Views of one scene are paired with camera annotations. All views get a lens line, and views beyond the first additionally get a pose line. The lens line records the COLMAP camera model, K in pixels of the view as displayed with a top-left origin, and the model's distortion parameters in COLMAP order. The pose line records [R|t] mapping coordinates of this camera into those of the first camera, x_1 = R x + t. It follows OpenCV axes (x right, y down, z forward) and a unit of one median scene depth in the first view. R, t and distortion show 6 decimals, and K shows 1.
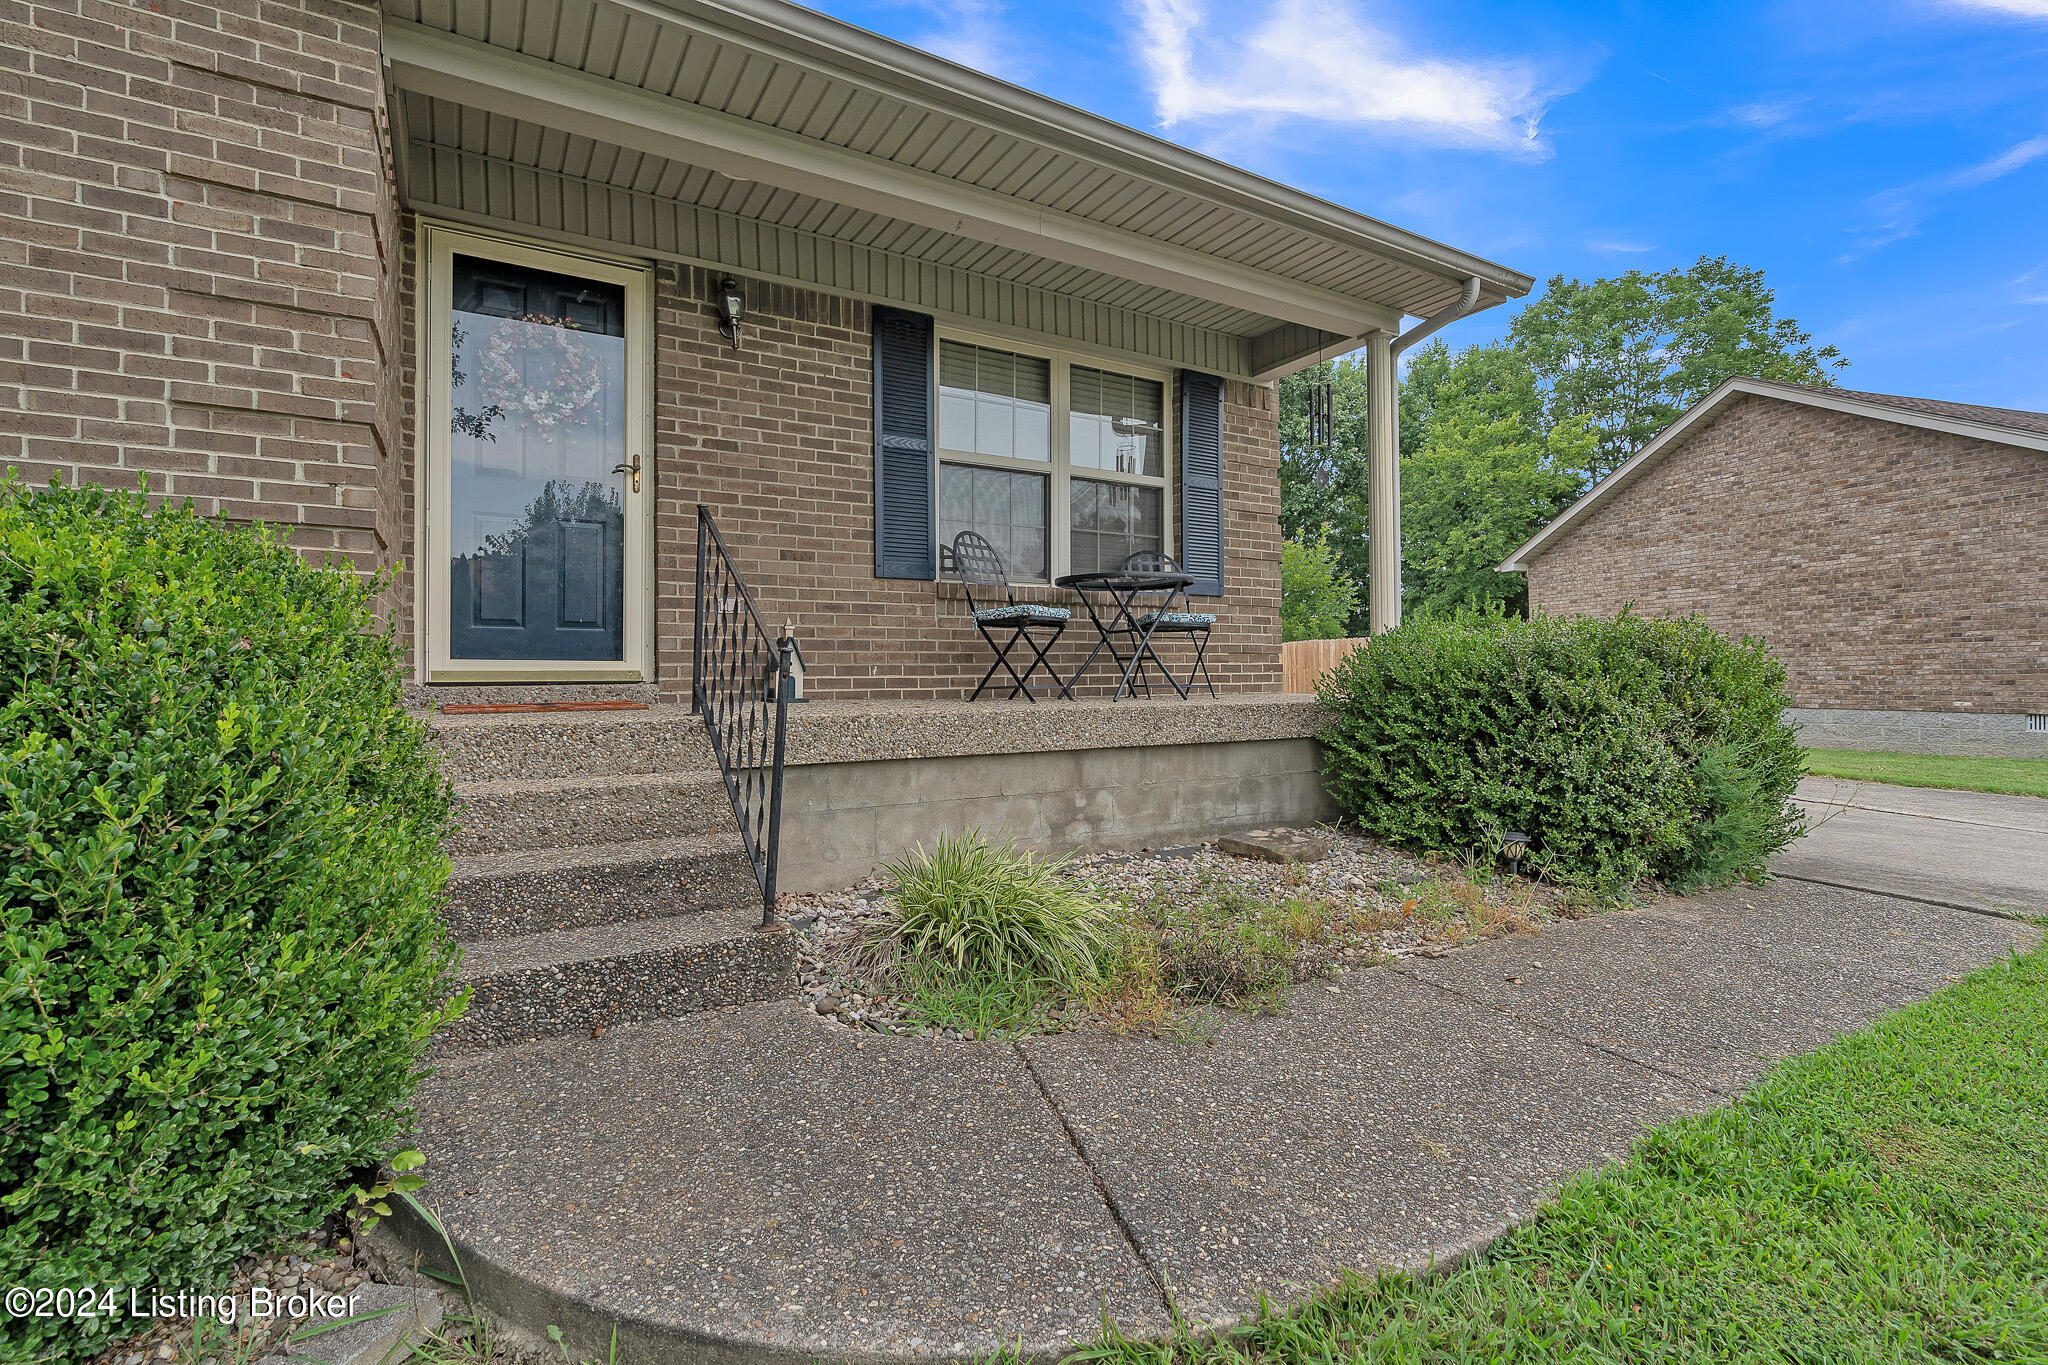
lens RADIAL K [[957.0, 0, 1029.4], [0, 957.0, 657.0], [0, 0, 1]] dist [0.000835, 0.000644]
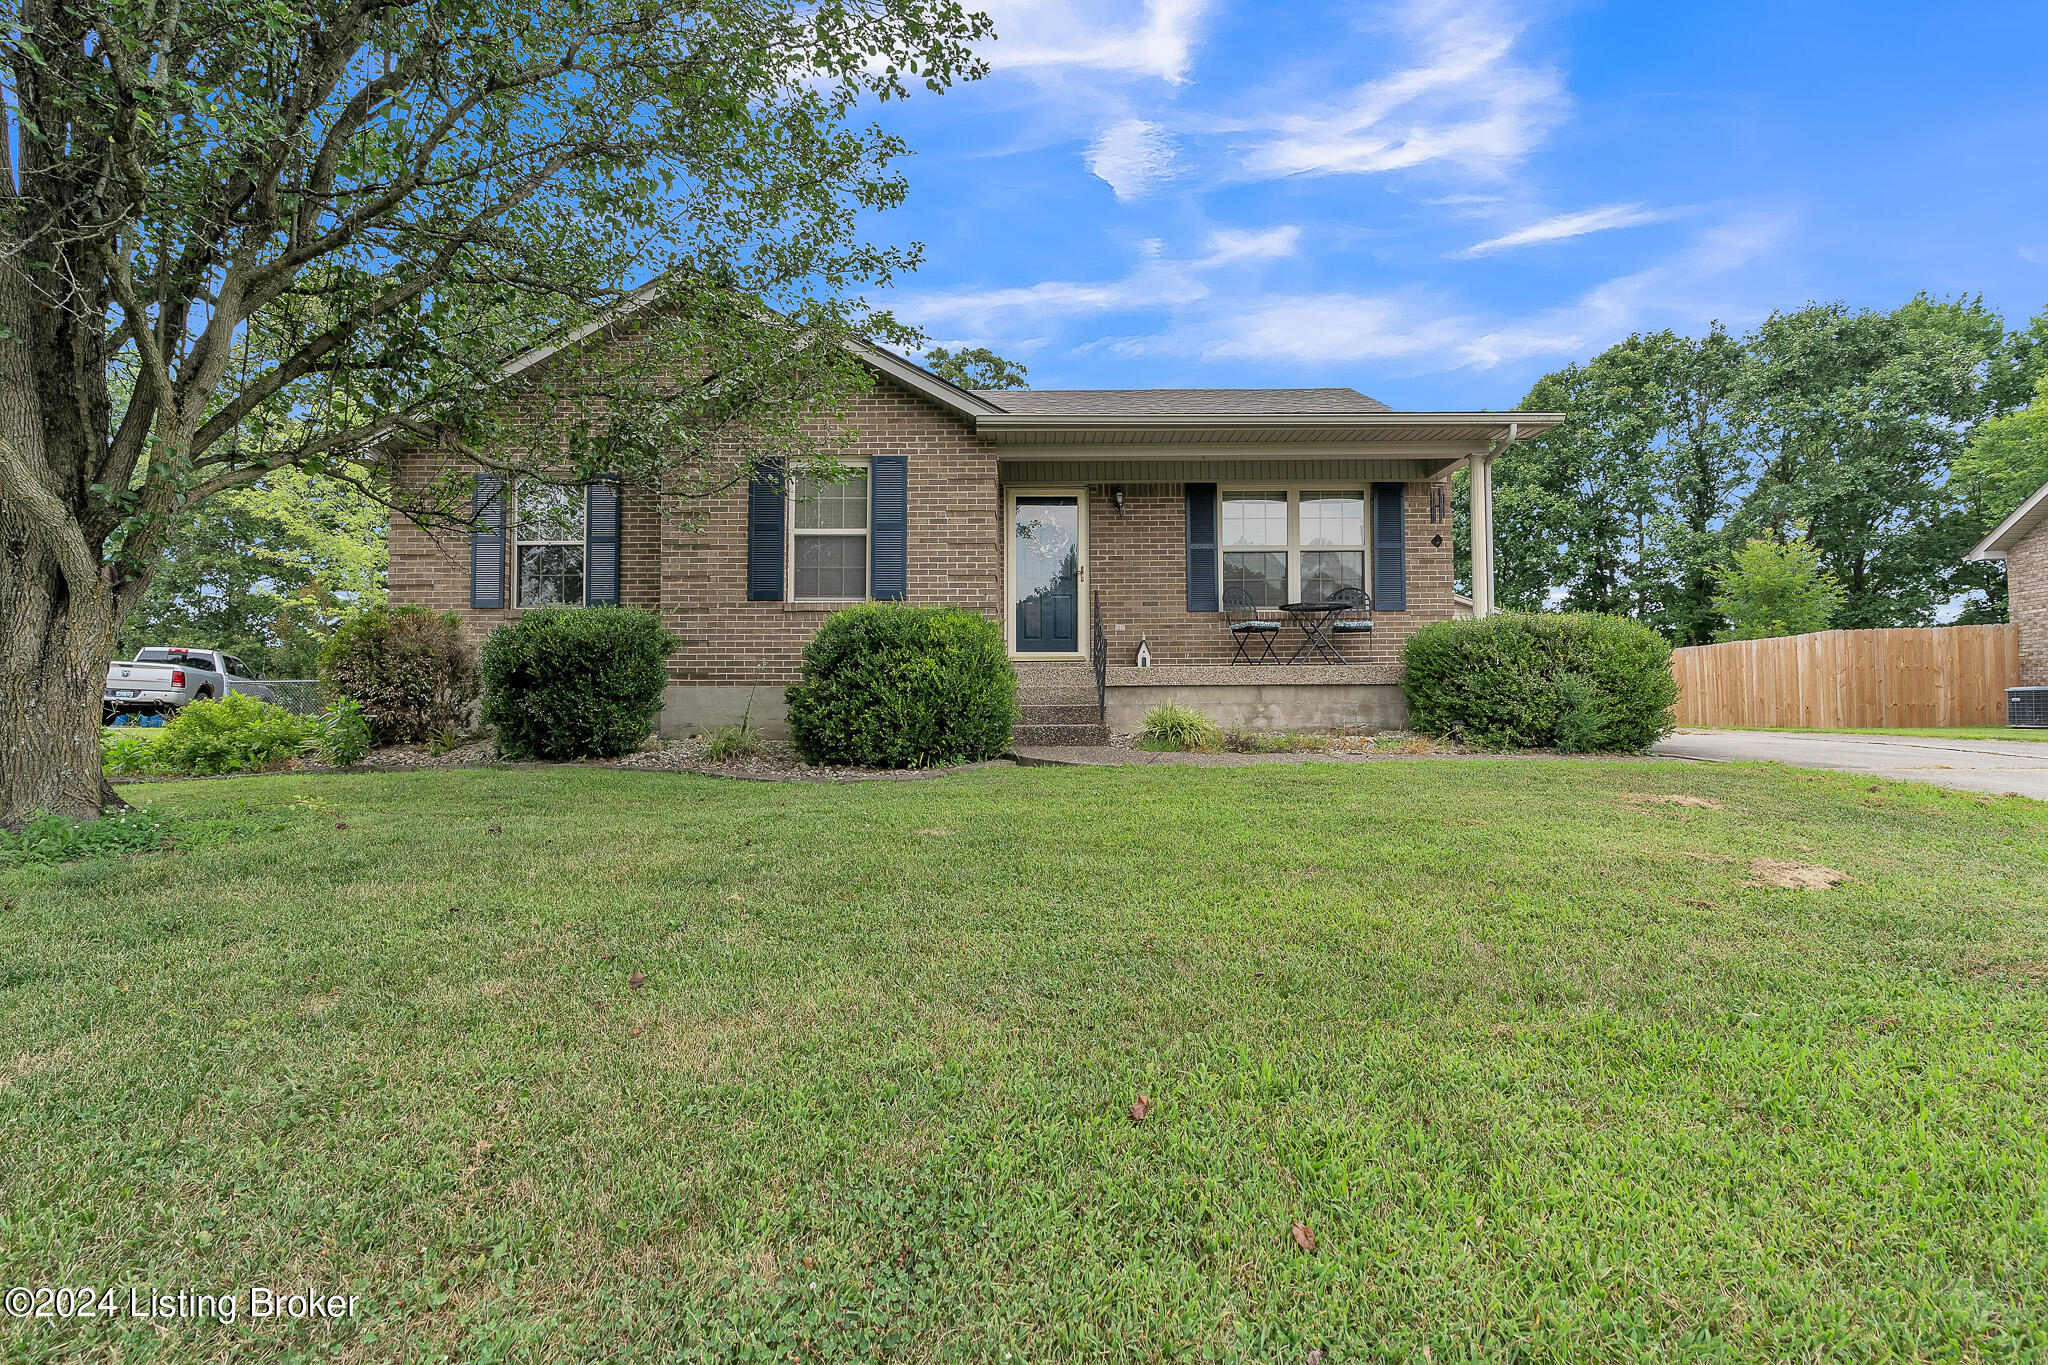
lens RADIAL K [[927.2, 0, 1024.0], [0, 927.2, 682.5], [0, 0, 1]] dist [0.000503, 0.000635]
pose [[0.858598, -0.012912, -0.512487, 0.613406], [0.012943, 0.999910, -0.003509, 0.081071], [0.512486, -0.003620, 0.858688, -1.009664]]
